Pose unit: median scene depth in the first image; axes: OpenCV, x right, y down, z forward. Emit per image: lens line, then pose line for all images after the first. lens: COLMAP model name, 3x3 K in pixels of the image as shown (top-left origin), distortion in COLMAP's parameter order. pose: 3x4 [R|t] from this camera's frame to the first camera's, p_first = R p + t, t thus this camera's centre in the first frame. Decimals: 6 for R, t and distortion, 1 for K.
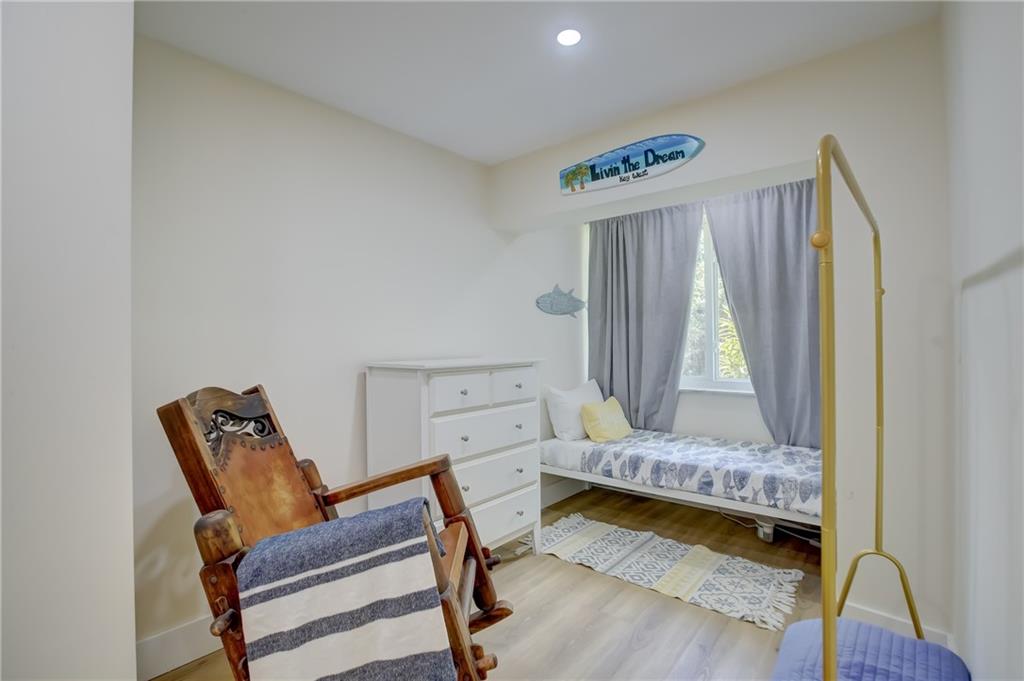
lens RADIAL K [[471.0, 0, 520.5], [0, 471.0, 337.1], [0, 0, 1]] dist [-0.043087, 0.012369]
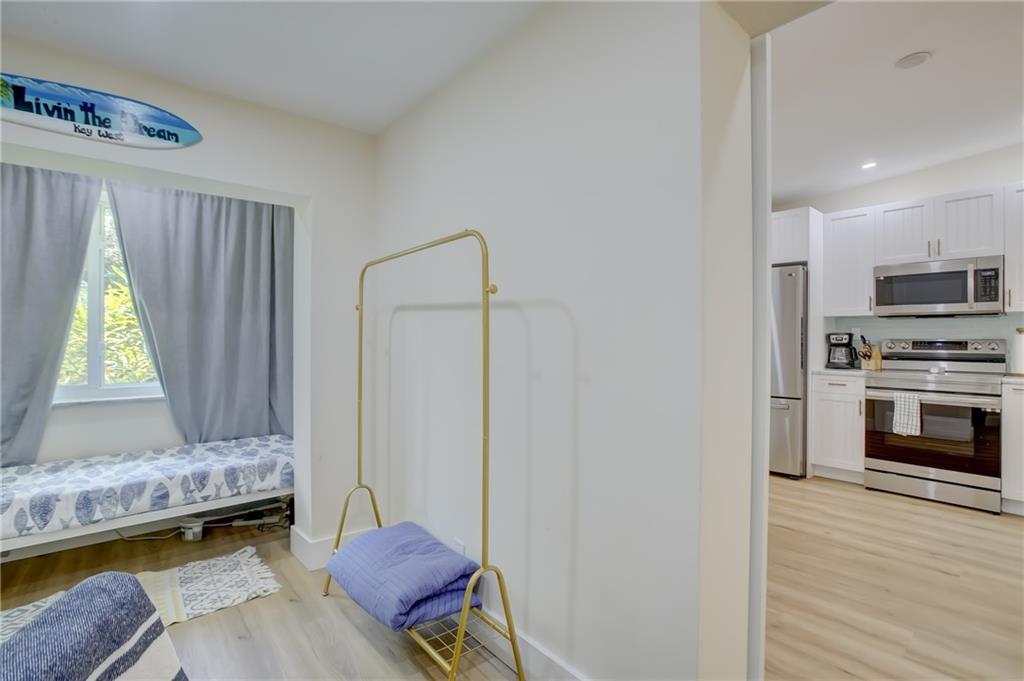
lens RADIAL K [[471.0, 0, 515.9], [0, 471.0, 336.6], [0, 0, 1]] dist [-0.043087, 0.012369]
pose [[0.173410, 0.013799, 0.984753, -0.377840], [-0.006662, 0.999895, -0.012838, 0.006064], [-0.984827, -0.004334, 0.173484, 0.159995]]
